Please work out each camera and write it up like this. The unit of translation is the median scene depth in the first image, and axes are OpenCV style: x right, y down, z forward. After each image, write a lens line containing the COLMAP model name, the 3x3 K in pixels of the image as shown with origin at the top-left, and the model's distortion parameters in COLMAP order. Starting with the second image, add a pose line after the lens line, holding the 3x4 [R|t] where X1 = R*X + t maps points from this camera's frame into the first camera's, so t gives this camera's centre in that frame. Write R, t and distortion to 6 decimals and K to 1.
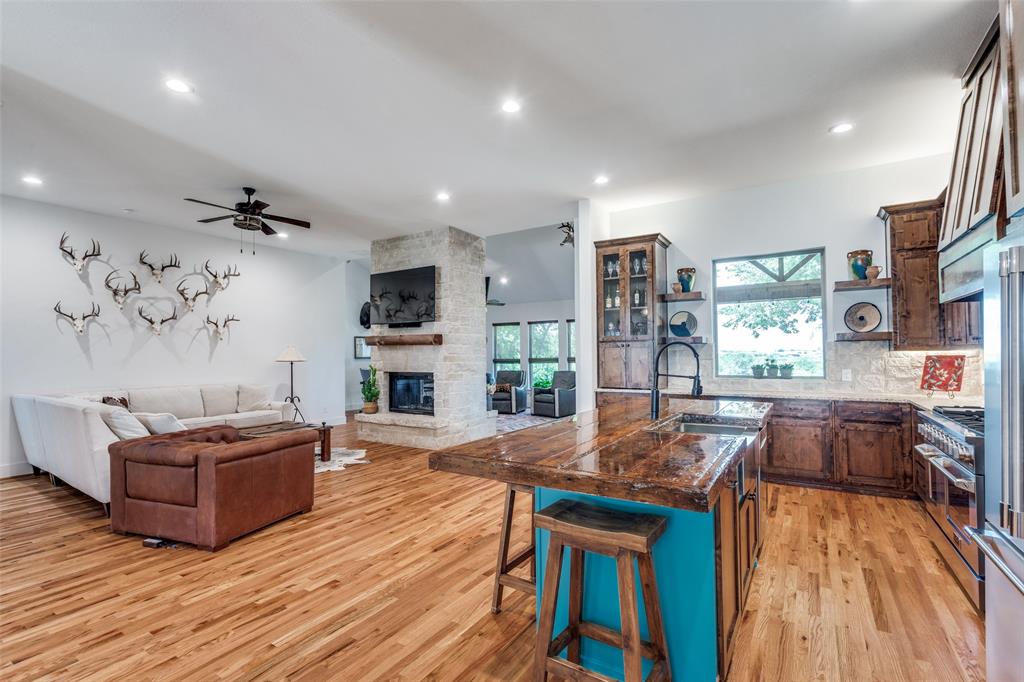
lens RADIAL K [[471.5, 0, 505.8], [0, 471.5, 341.9], [0, 0, 1]] dist [-0.000109, -0.000407]
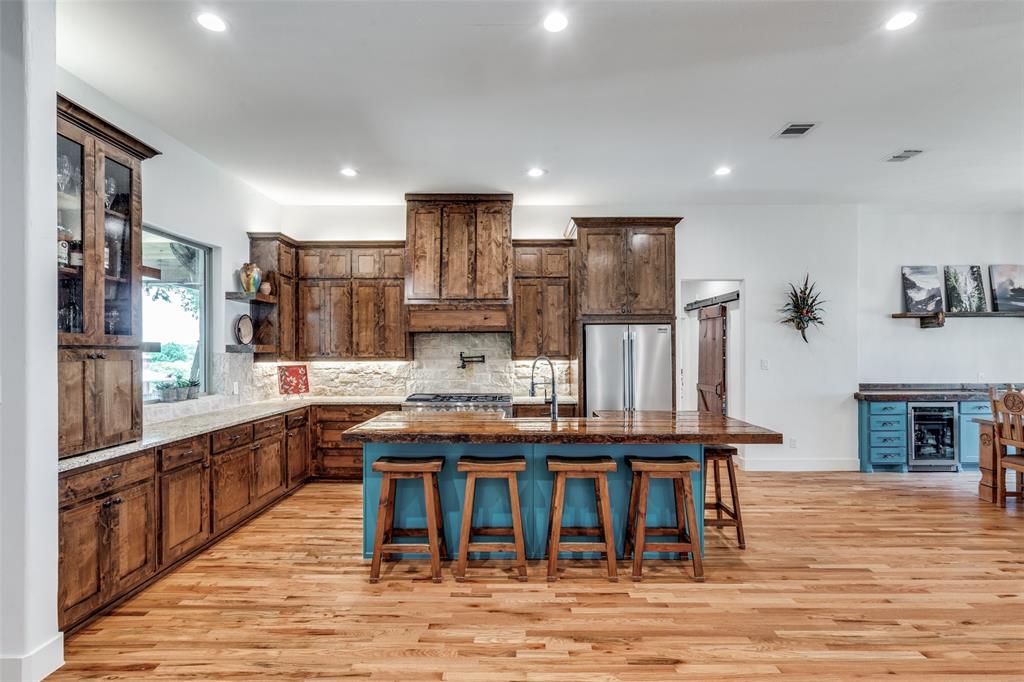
lens RADIAL K [[480.3, 0, 504.1], [0, 480.3, 349.2], [0, 0, 1]] dist [-0.001273, 0.000297]
pose [[-0.530081, 0.014232, 0.847828, -0.411271], [-0.014524, 0.999560, -0.025860, 0.008631], [-0.847823, -0.026021, -0.529641, 1.068265]]
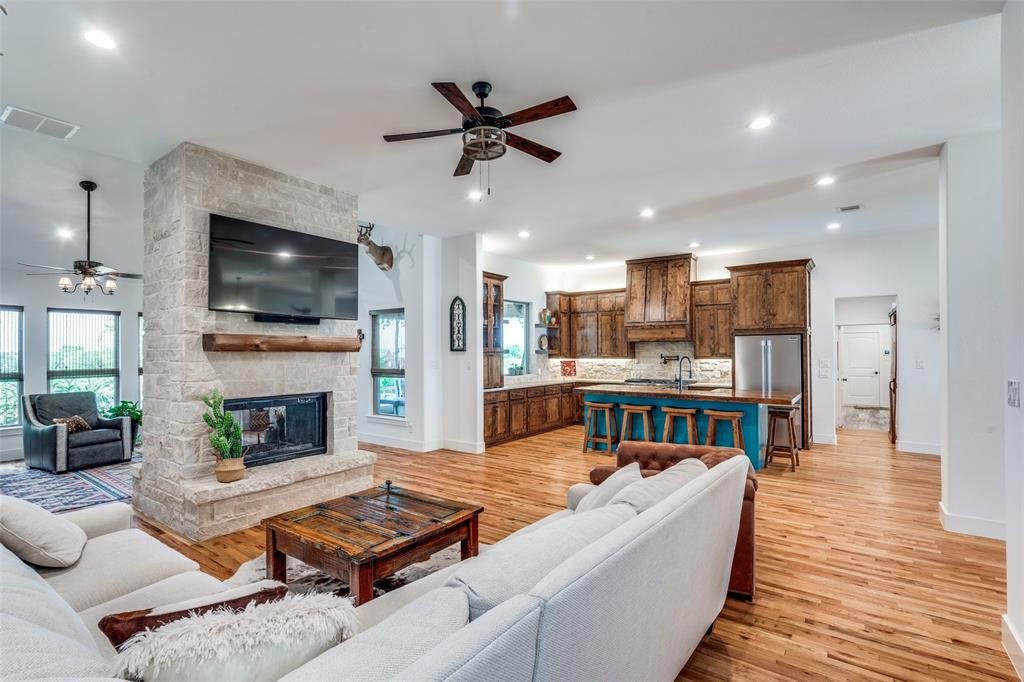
lens RADIAL K [[471.5, 0, 505.8], [0, 471.5, 341.9], [0, 0, 1]] dist [-0.000109, -0.000407]
pose [[0.065297, 0.030746, 0.997392, -1.237451], [-0.023790, 0.999289, -0.029247, 0.009277], [-0.997582, -0.021818, 0.065982, 1.024637]]
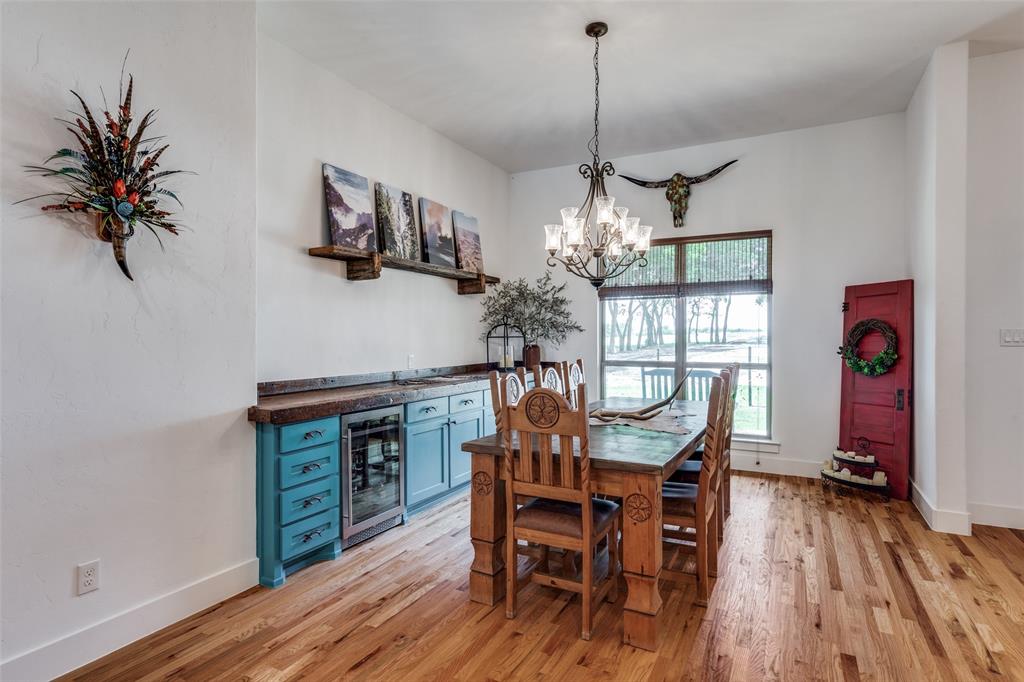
lens RADIAL K [[549.0, 0, 504.1], [0, 549.0, 339.0], [0, 0, 1]] dist [0.001738, 0.000536]
pose [[-0.996905, 0.011032, -0.077839, -0.086879], [0.012777, 0.999677, -0.021961, 0.016412], [0.077572, -0.022888, -0.996724, 0.302189]]
